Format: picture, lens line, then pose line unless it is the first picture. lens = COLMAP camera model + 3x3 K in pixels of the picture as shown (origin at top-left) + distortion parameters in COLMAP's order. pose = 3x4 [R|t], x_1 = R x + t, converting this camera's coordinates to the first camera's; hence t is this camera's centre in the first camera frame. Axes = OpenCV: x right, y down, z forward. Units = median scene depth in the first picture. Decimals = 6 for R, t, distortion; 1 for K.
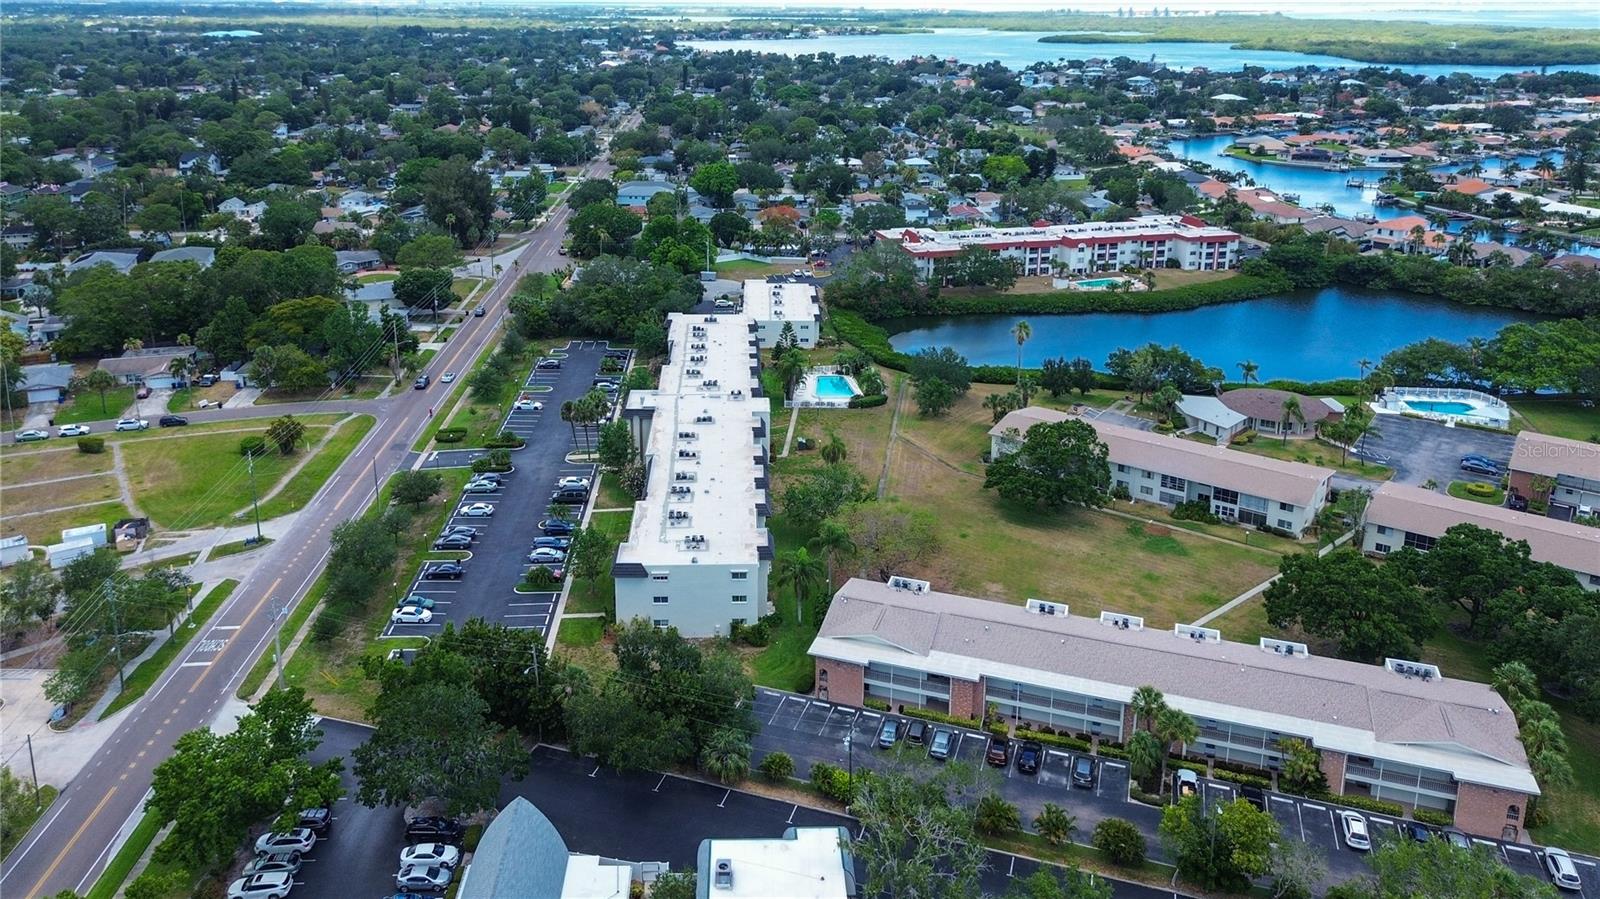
lens RADIAL K [[1144.8, 0, 774.3], [0, 1144.8, 449.7], [0, 0, 1]] dist [0.063072, -0.039099]
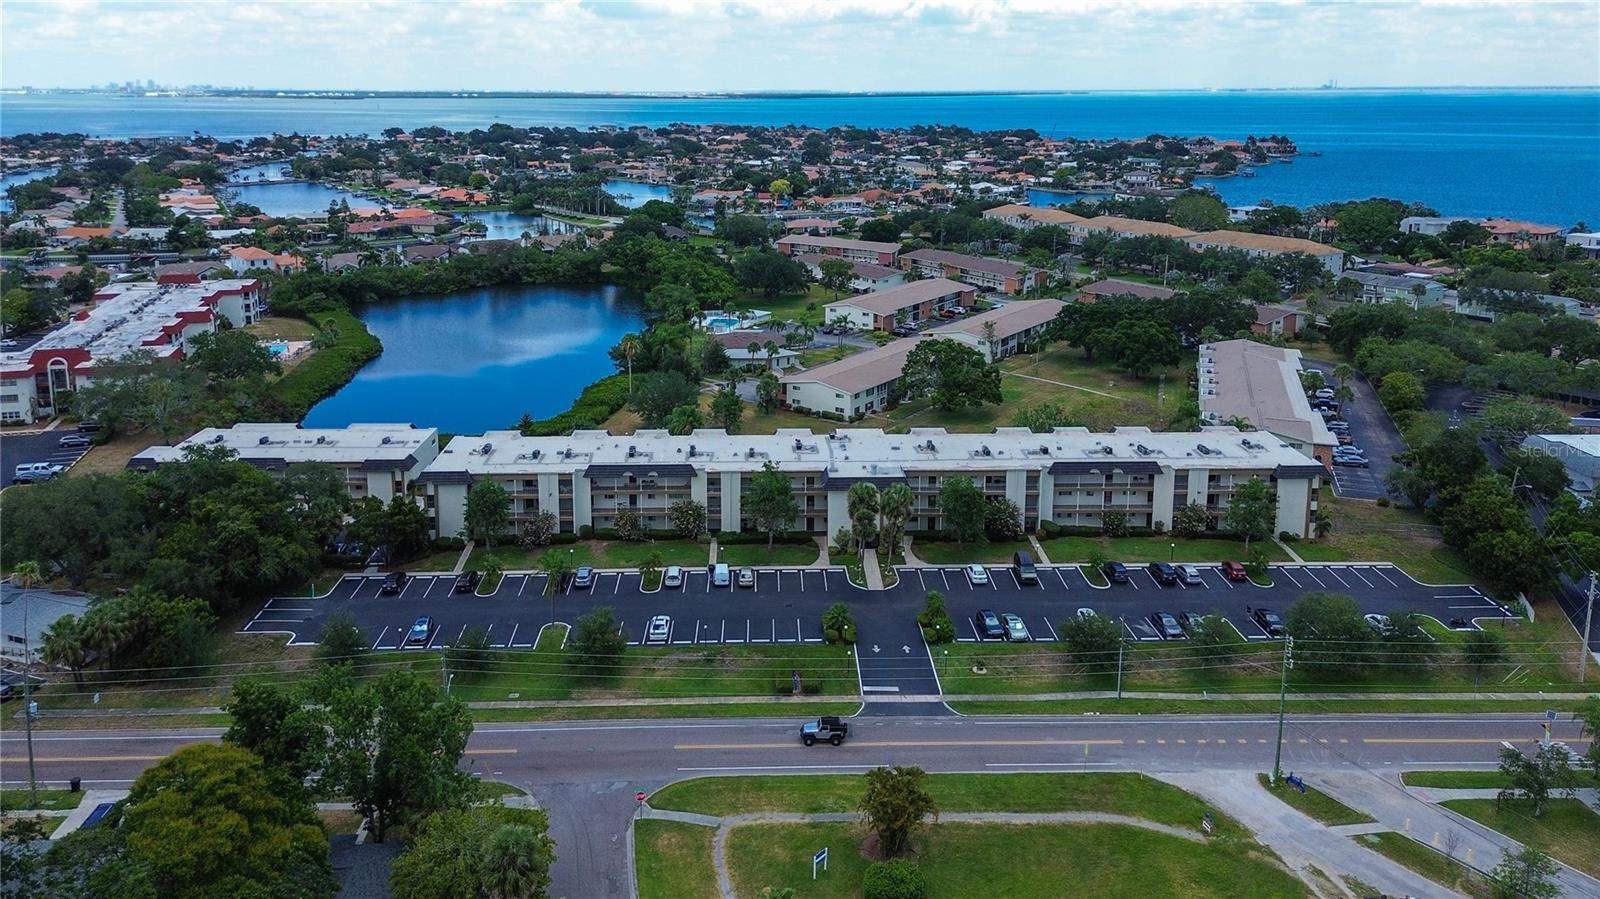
lens RADIAL K [[1144.8, 0, 774.3], [0, 1144.8, 449.7], [0, 0, 1]] dist [0.063072, -0.039099]
pose [[0.008073, -0.304244, 0.952560, -0.816350], [0.366837, 0.887078, 0.280220, -0.287348], [-0.930250, 0.347172, 0.118770, 0.937140]]
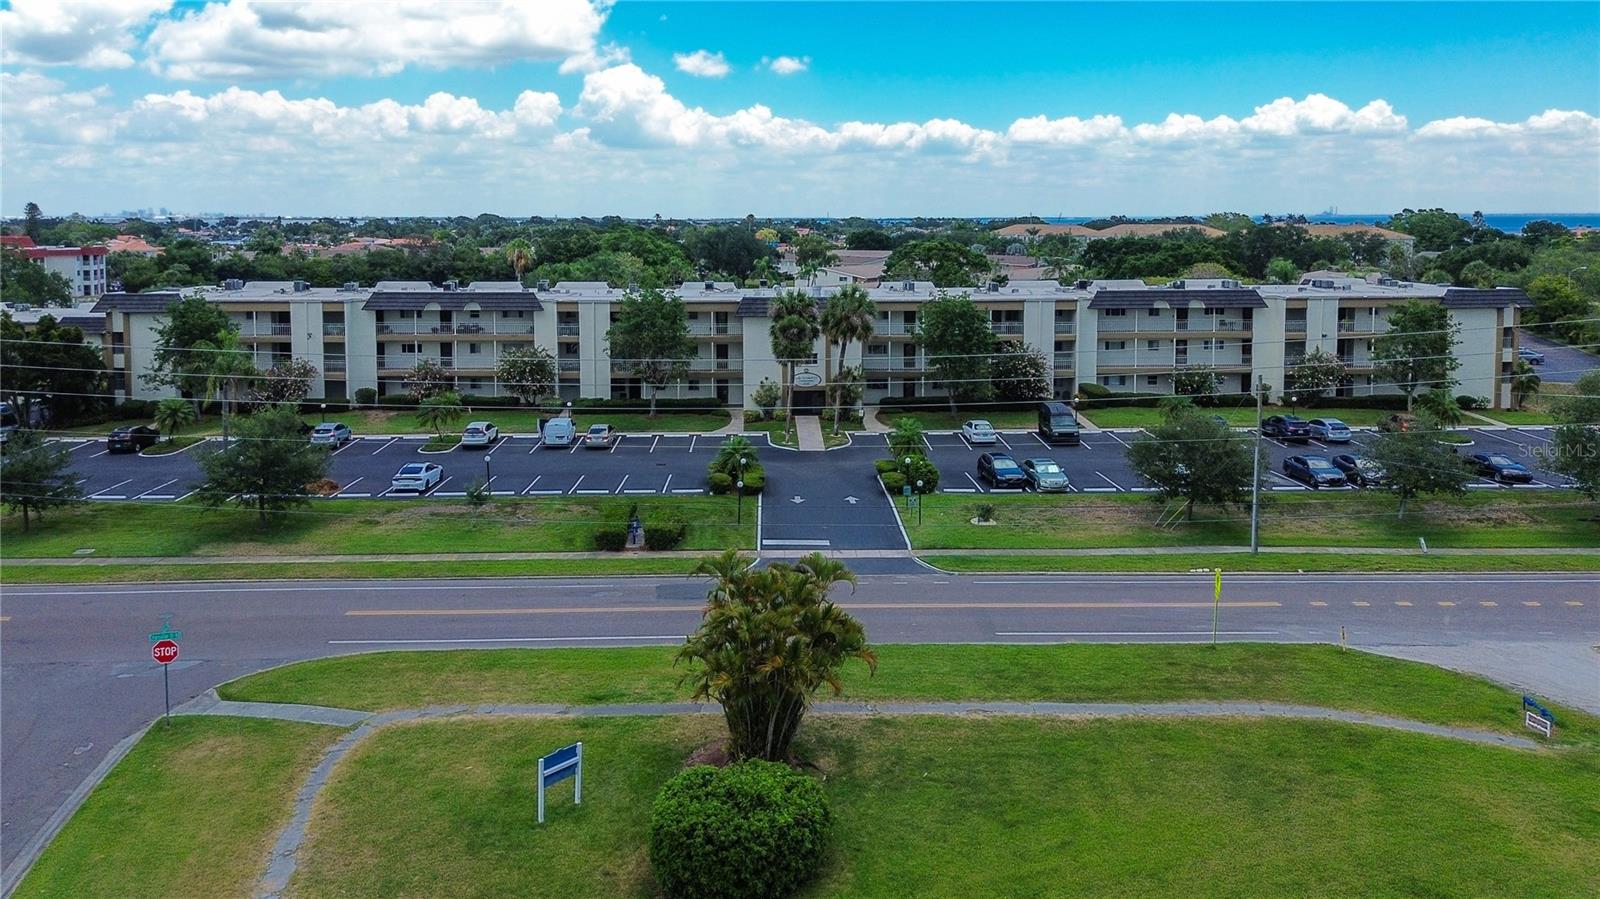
lens RADIAL K [[1144.8, 0, 774.3], [0, 1144.8, 449.7], [0, 0, 1]] dist [0.063072, -0.039099]
pose [[0.015808, -0.189611, 0.981732, -0.590697], [0.370216, 0.913181, 0.170410, -0.070732], [-0.928811, 0.360759, 0.084633, 0.968983]]
